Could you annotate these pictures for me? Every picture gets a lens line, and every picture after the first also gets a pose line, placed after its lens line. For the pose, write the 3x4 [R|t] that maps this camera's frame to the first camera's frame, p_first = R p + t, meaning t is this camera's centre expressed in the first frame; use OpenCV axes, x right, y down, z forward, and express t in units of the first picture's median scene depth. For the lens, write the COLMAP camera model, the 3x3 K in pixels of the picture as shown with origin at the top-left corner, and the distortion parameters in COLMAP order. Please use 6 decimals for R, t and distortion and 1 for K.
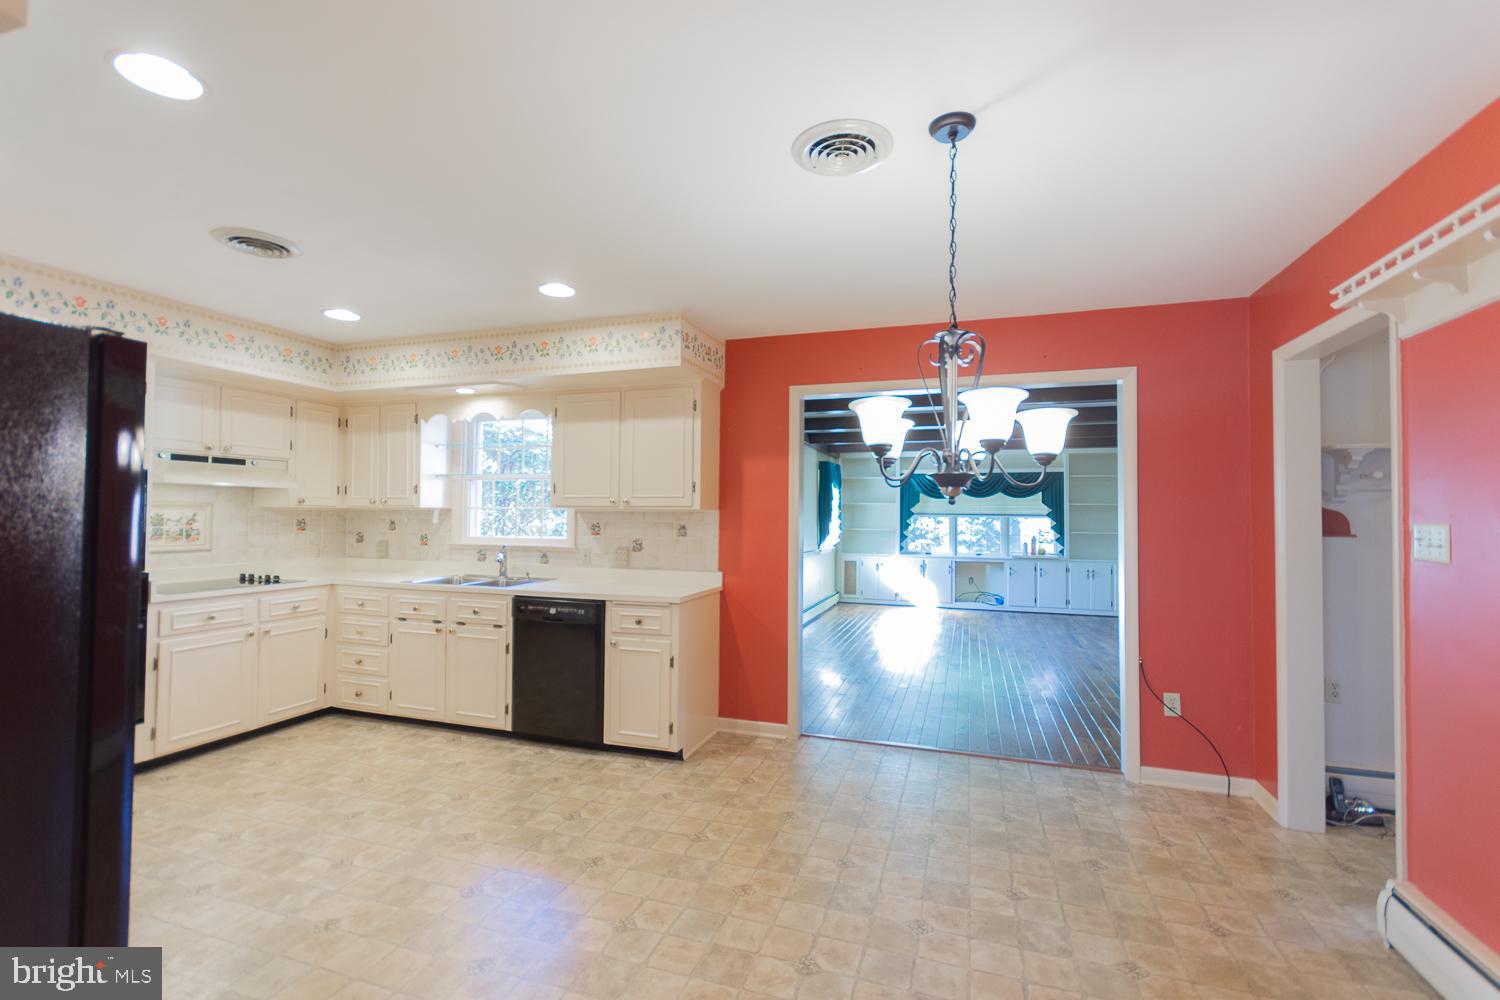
lens RADIAL K [[655.9, 0, 750.0], [0, 655.9, 500.0], [0, 0, 1]] dist [0.000764, 0.000053]
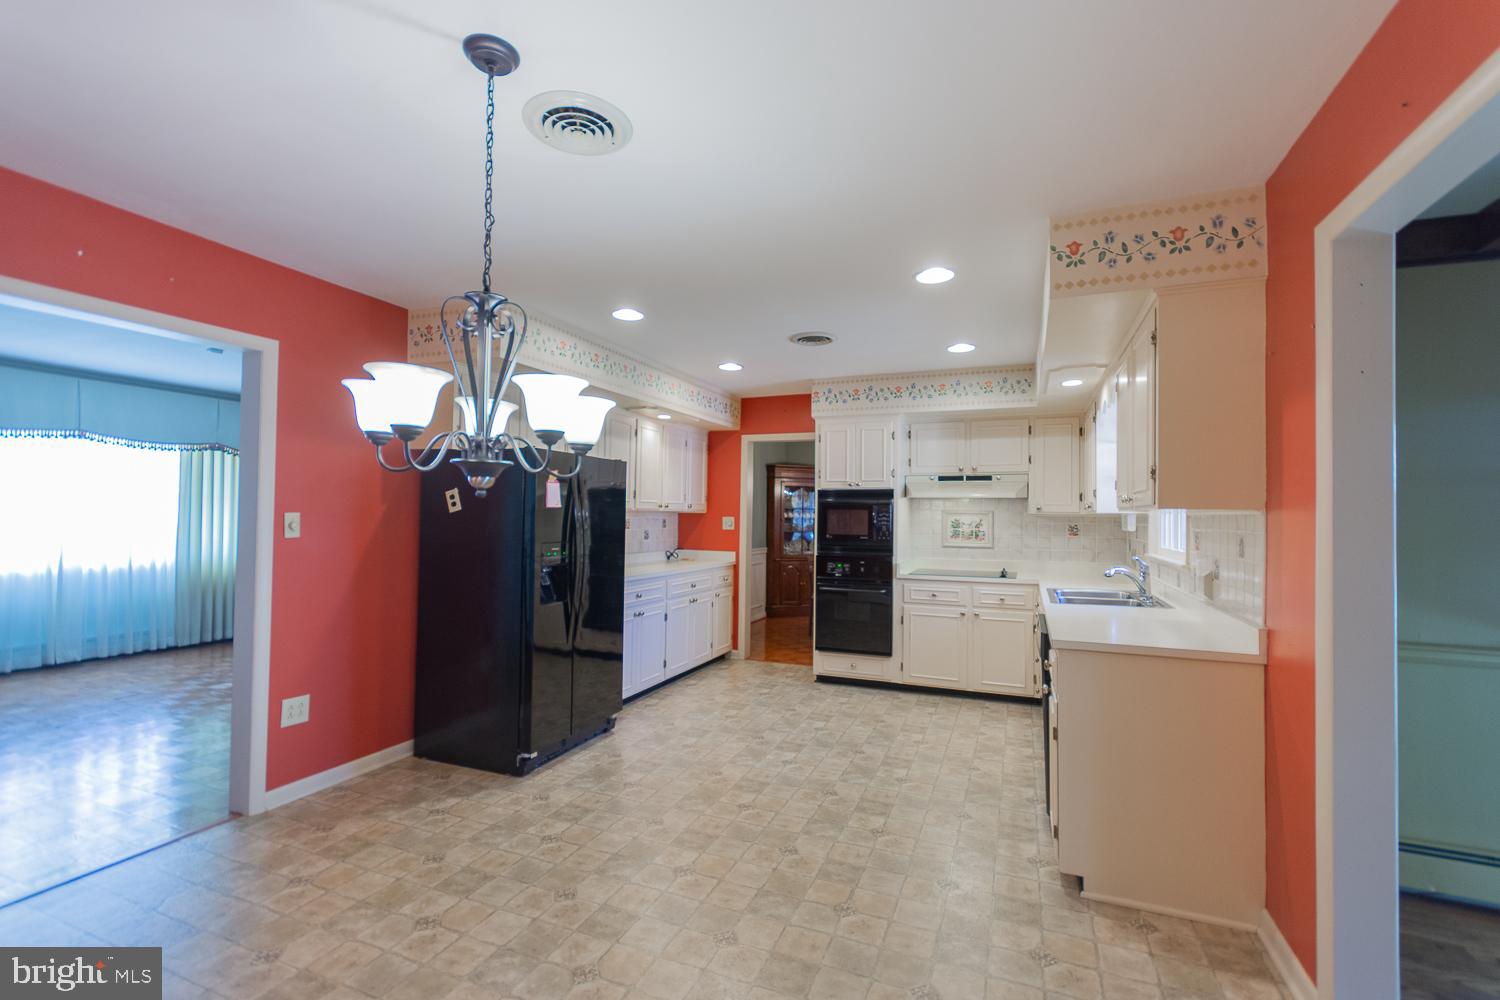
lens RADIAL K [[659.2, 0, 747.2], [0, 659.2, 506.3], [0, 0, 1]] dist [-0.002393, -0.000347]
pose [[-0.066842, -0.019888, -0.997565, 0.537648], [0.013114, 0.999697, -0.020809, 0.016992], [0.997677, -0.014473, -0.066561, 0.662517]]
